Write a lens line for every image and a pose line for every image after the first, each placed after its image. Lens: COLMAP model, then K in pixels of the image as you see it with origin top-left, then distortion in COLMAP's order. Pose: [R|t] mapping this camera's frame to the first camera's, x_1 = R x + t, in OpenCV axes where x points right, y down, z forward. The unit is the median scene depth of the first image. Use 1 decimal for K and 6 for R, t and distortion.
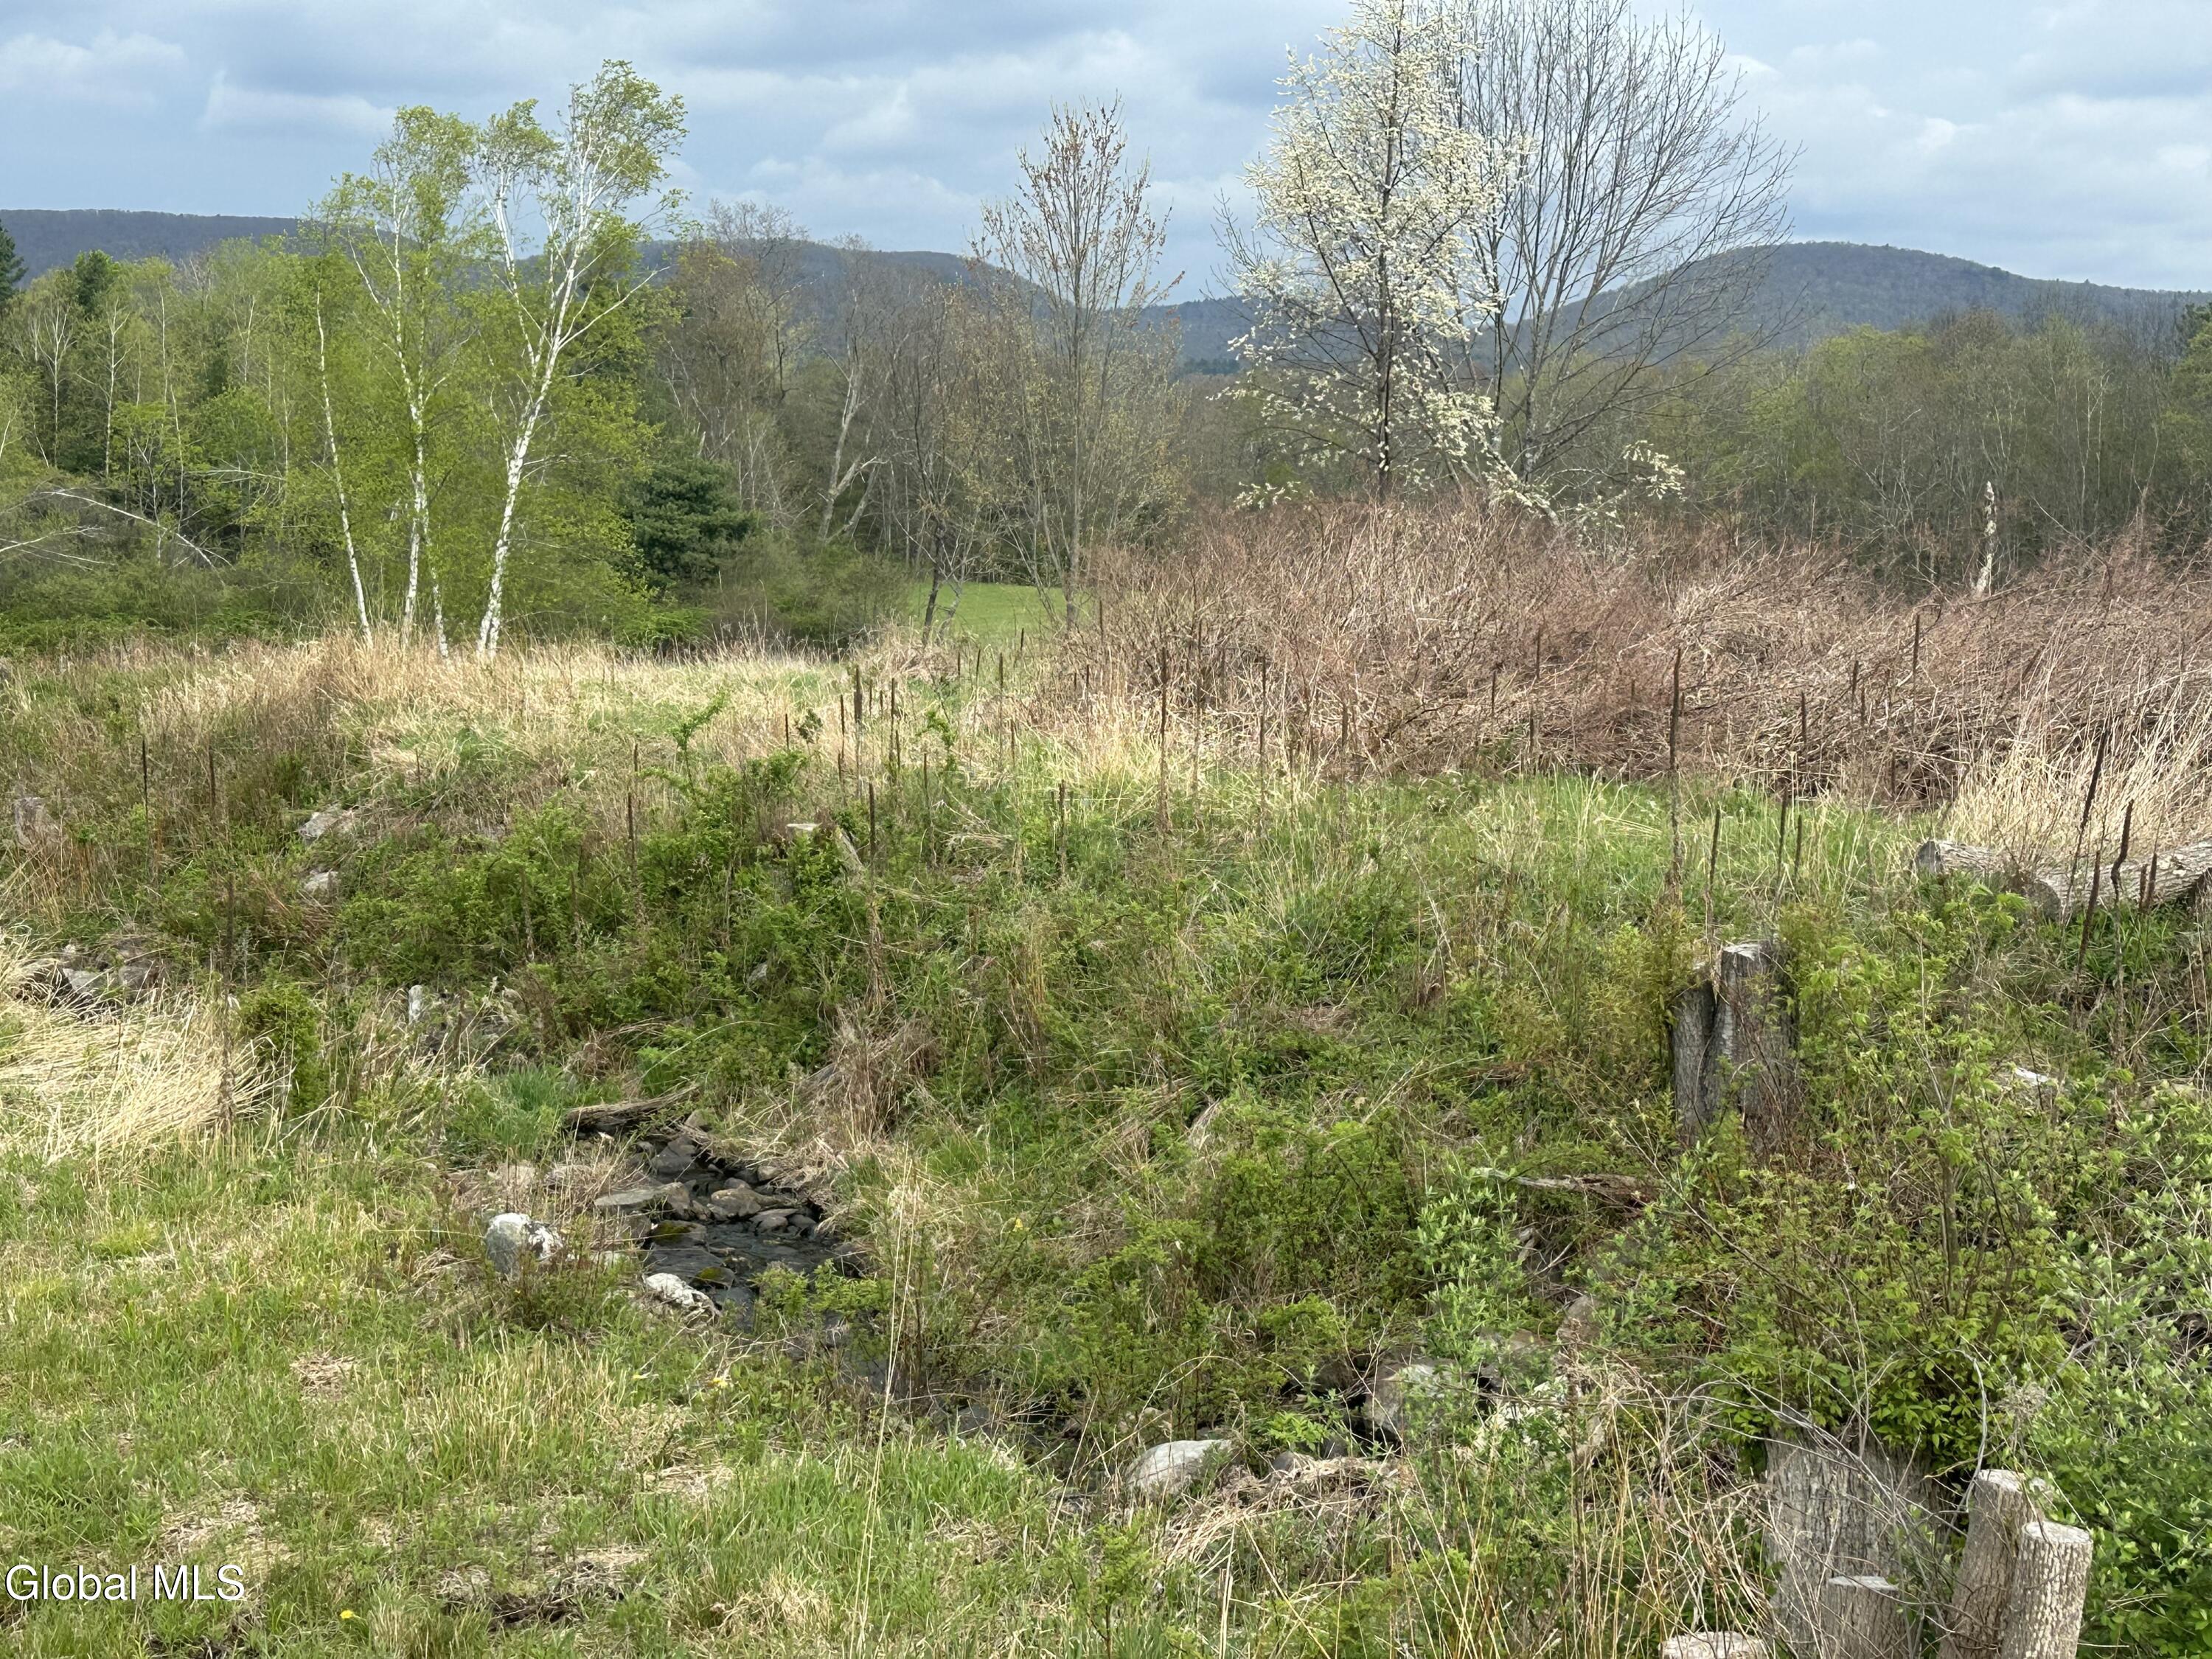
lens RADIAL K [[2917.0, 0, 1106.0], [0, 2917.0, 829.7], [0, 0, 1]] dist [0.005930, 0.000000]
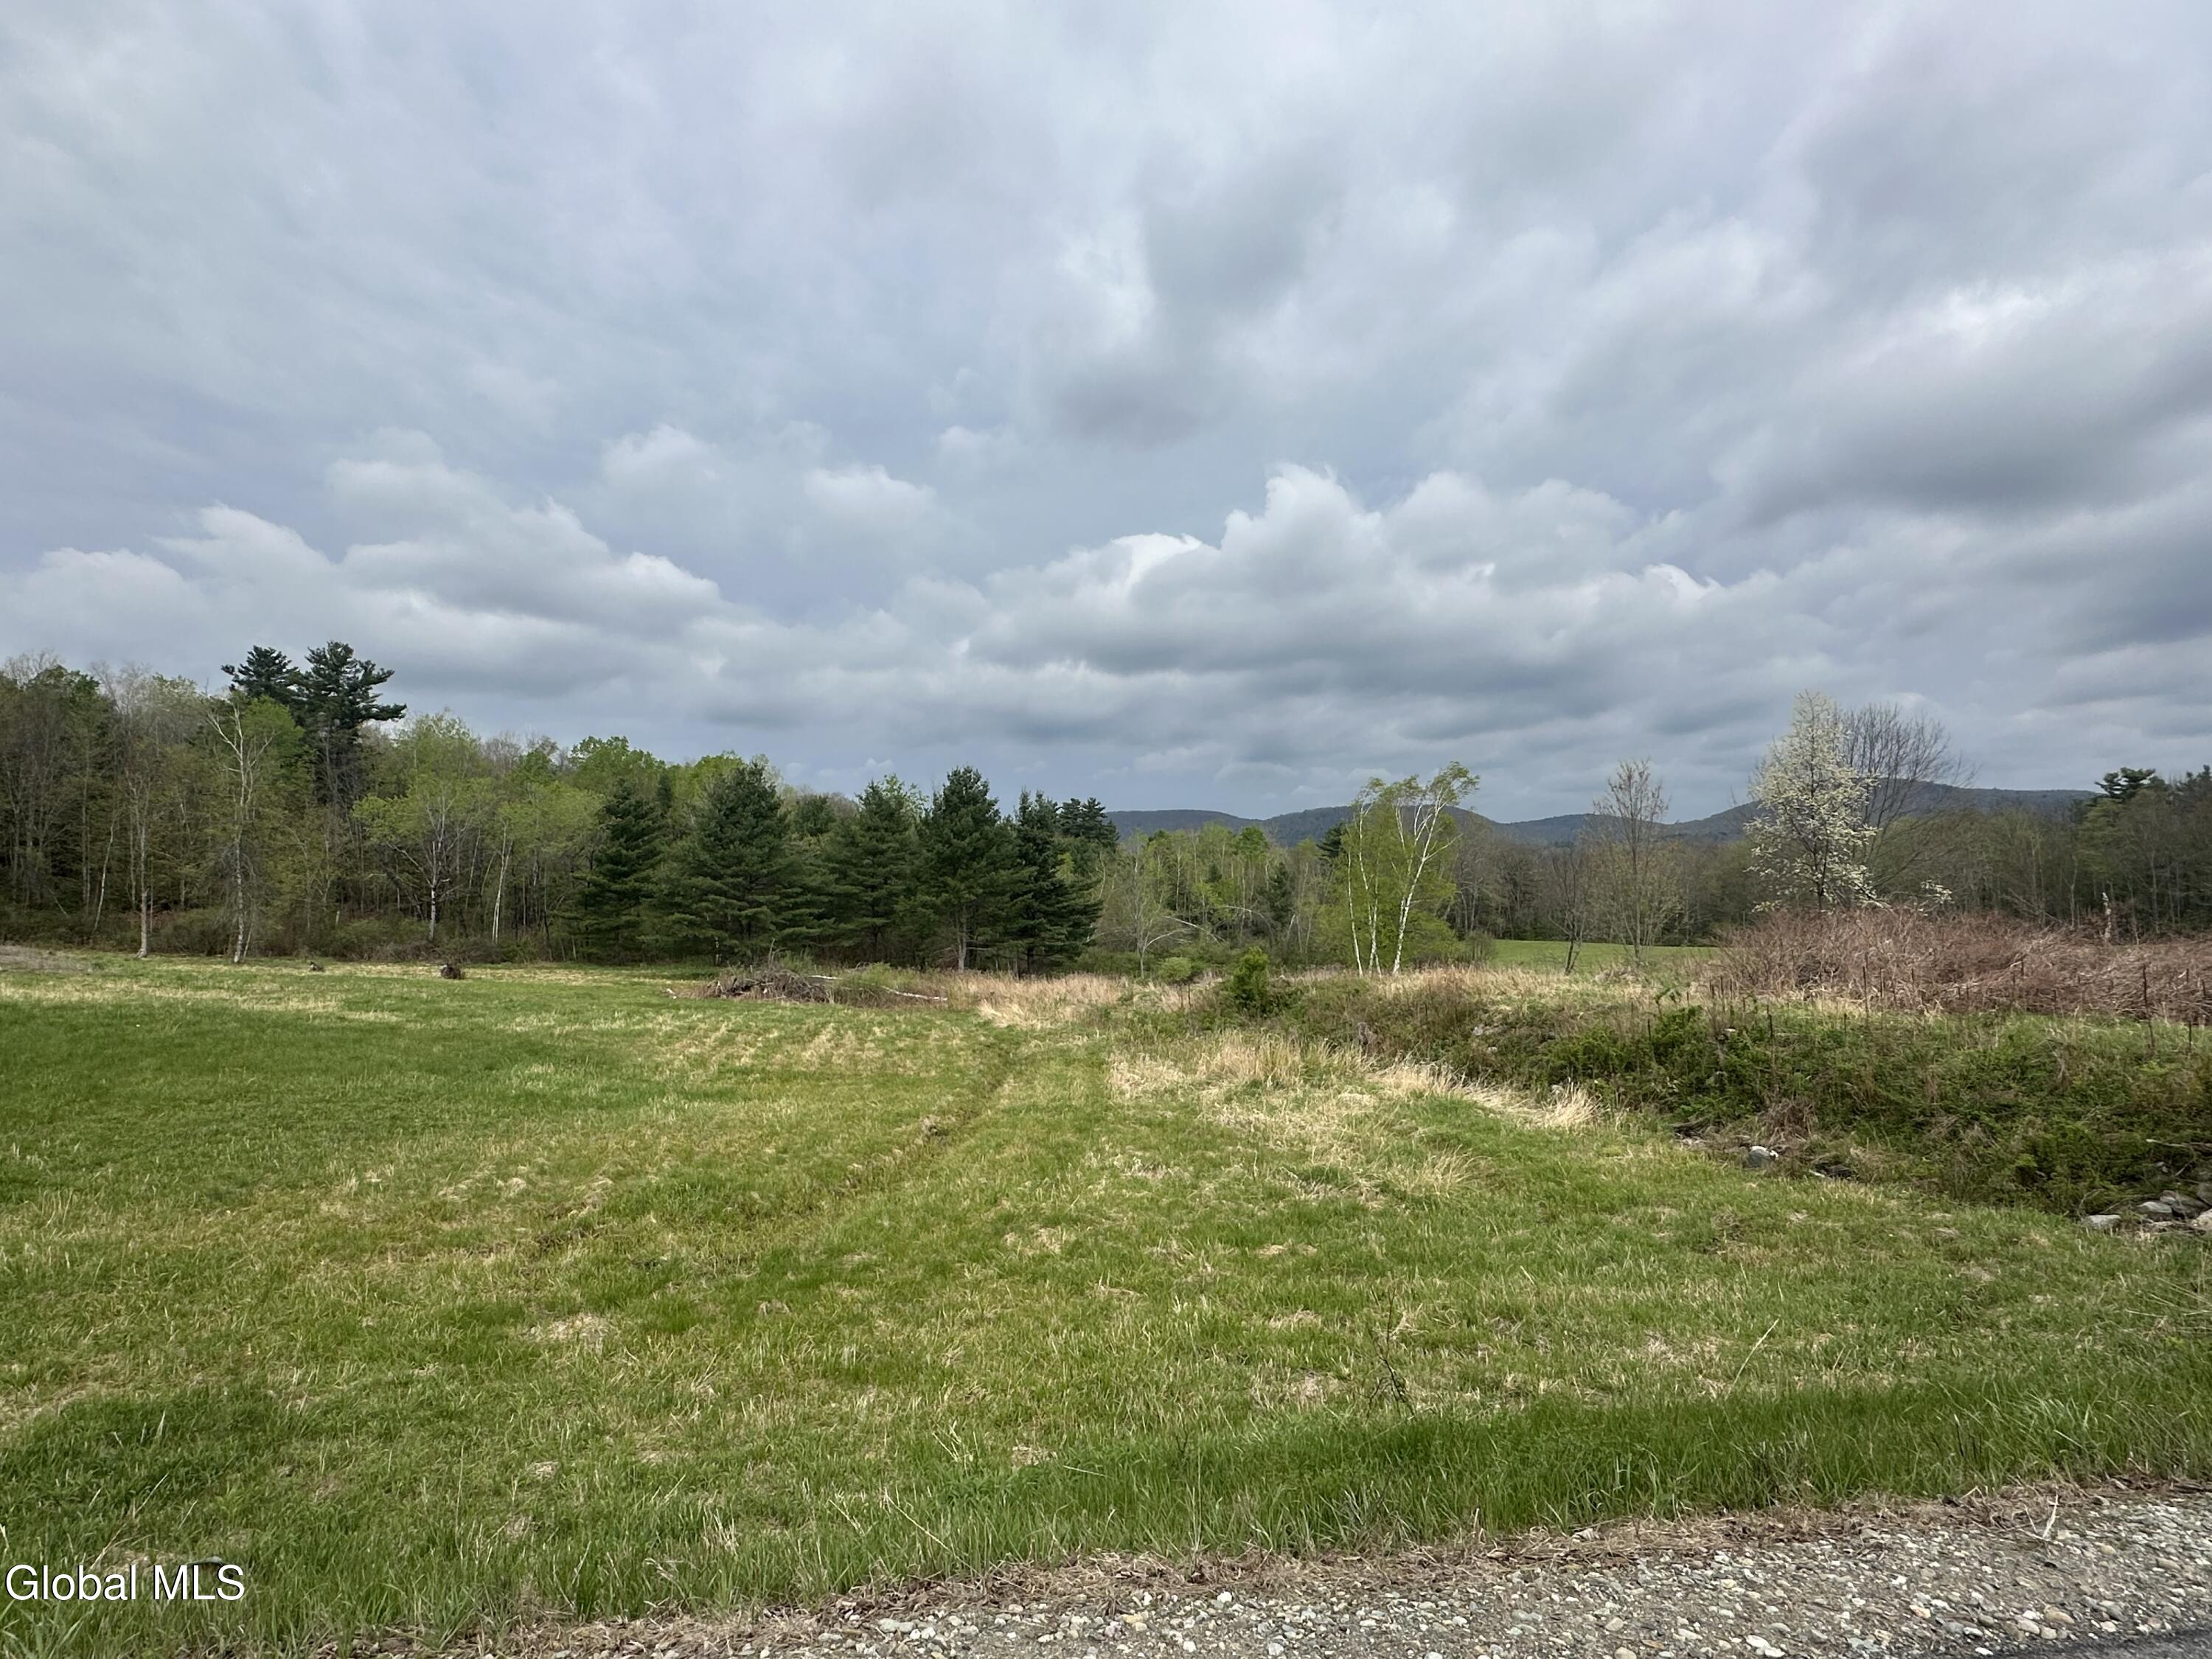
lens RADIAL K [[1174.2, 0, 1097.5], [0, 1174.2, 832.5], [0, 0, 1]] dist [0.008129, -0.001552]
pose [[0.940693, -0.053096, -0.335078, -0.109203], [-0.008025, 0.983918, -0.178439, 0.007721], [0.339164, 0.170545, 0.925139, -0.126998]]
